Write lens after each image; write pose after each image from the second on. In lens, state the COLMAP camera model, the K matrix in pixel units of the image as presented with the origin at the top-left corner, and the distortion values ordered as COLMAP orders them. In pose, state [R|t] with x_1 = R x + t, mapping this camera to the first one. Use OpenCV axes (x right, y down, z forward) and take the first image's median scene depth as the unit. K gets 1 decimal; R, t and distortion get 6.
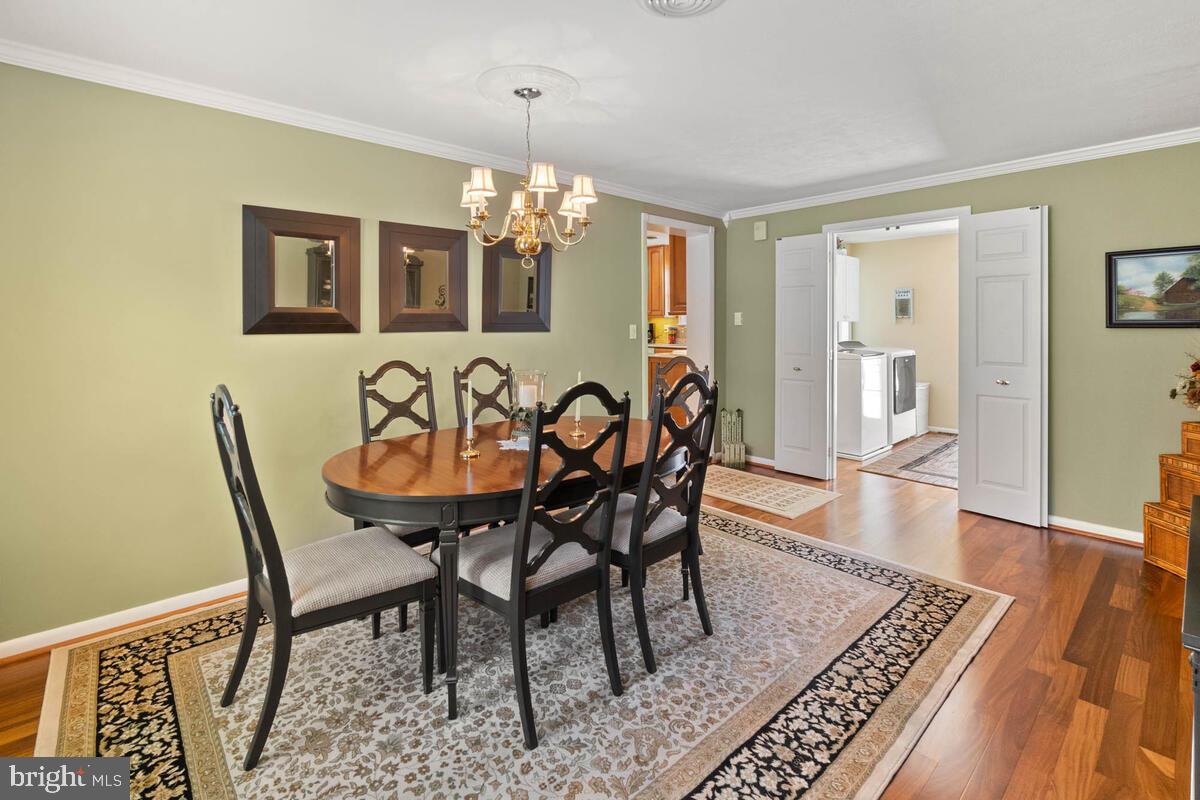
lens RADIAL K [[542.9, 0, 595.9], [0, 542.9, 329.2], [0, 0, 1]] dist [-0.000514, 0.000085]
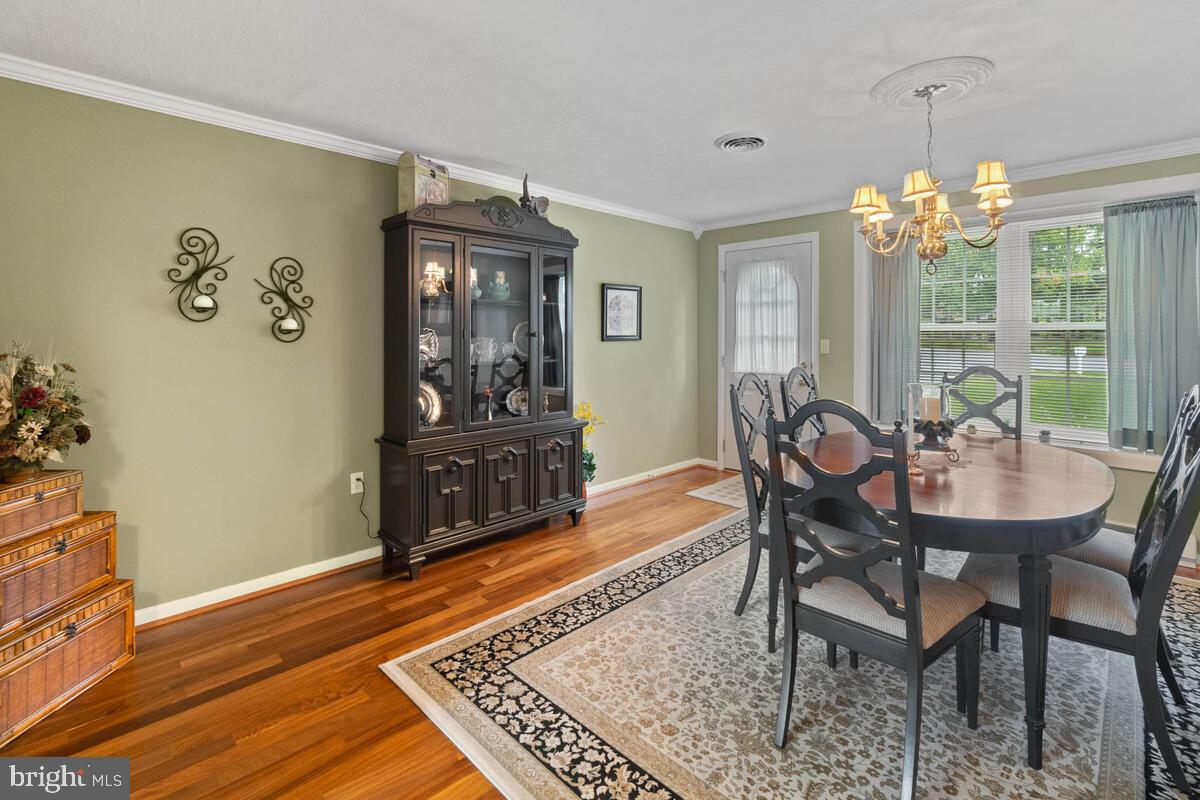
lens RADIAL K [[542.9, 0, 595.9], [0, 542.9, 329.2], [0, 0, 1]] dist [-0.000514, 0.000085]
pose [[-0.998870, -0.002315, -0.047478, 0.561054], [-0.002043, 0.999981, -0.005773, -0.012763], [0.047490, -0.005670, -0.998856, 2.132477]]
